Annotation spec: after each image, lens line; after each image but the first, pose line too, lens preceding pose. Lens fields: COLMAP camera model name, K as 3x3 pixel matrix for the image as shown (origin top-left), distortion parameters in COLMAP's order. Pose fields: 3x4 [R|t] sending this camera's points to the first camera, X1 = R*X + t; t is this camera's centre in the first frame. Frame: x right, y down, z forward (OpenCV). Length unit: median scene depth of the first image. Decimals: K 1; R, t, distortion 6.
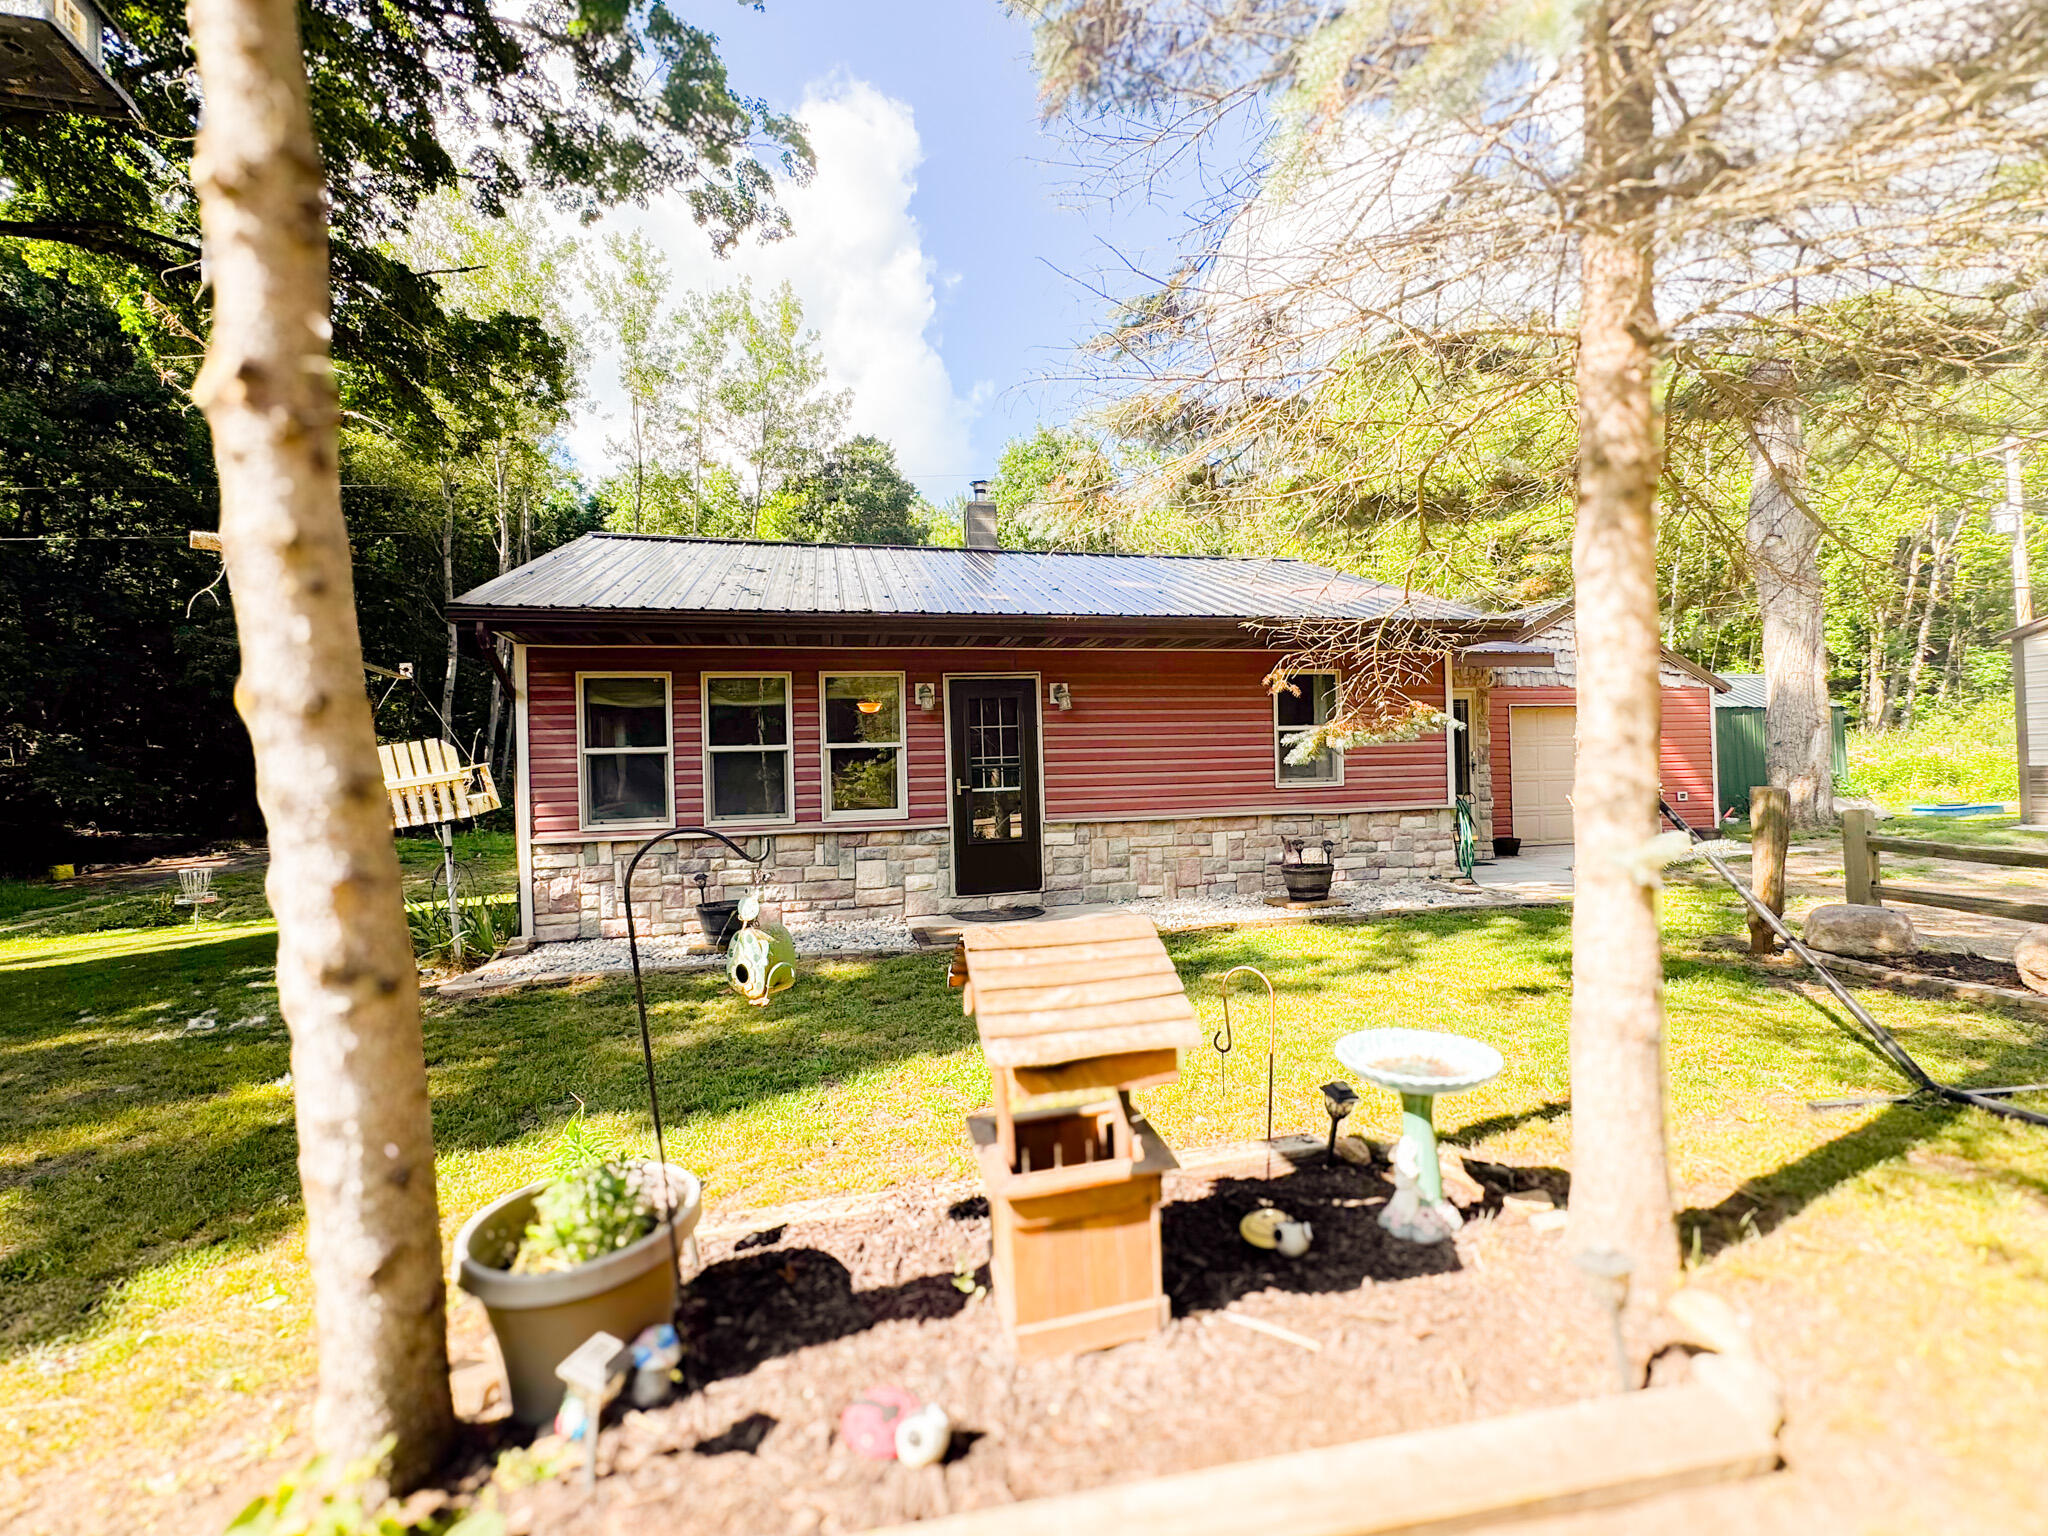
lens RADIAL K [[858.0, 0, 1024.0], [0, 858.0, 768.0], [0, 0, 1]] dist [0.000883, 0.000022]
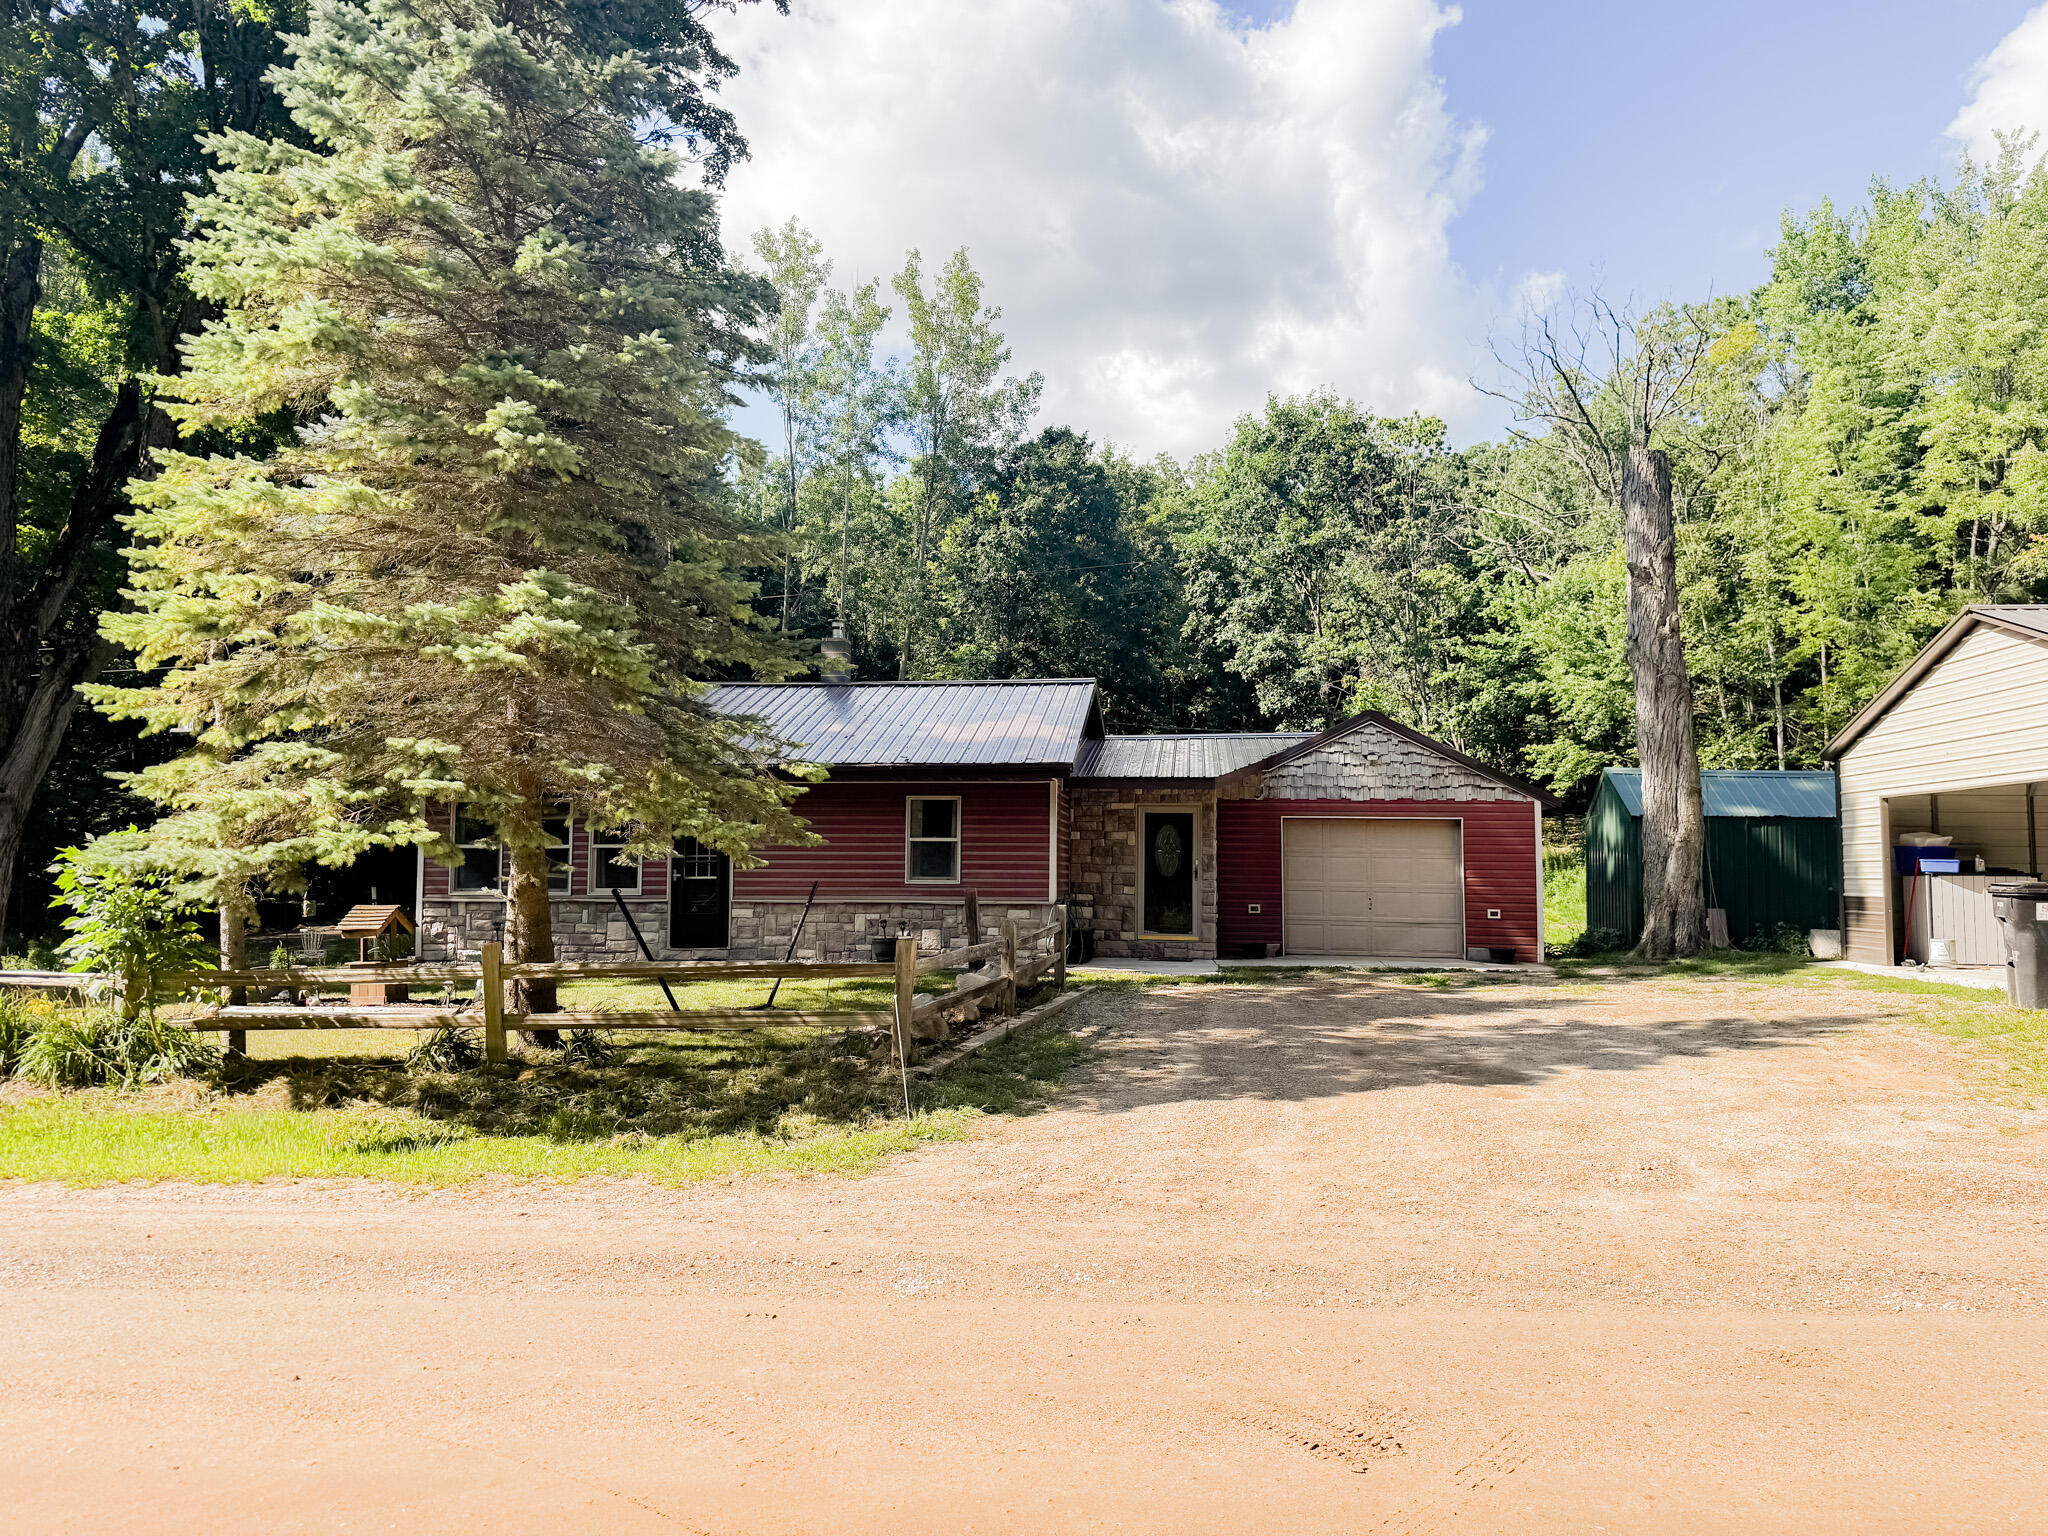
lens RADIAL K [[1454.9, 0, 1024.0], [0, 1454.9, 768.0], [0, 0, 1]] dist [0.155734, -0.000097]
pose [[0.934729, 0.004372, -0.355335, 1.305256], [-0.027704, 0.997778, -0.060600, -0.024519], [0.354280, 0.066489, 0.932773, -1.111400]]
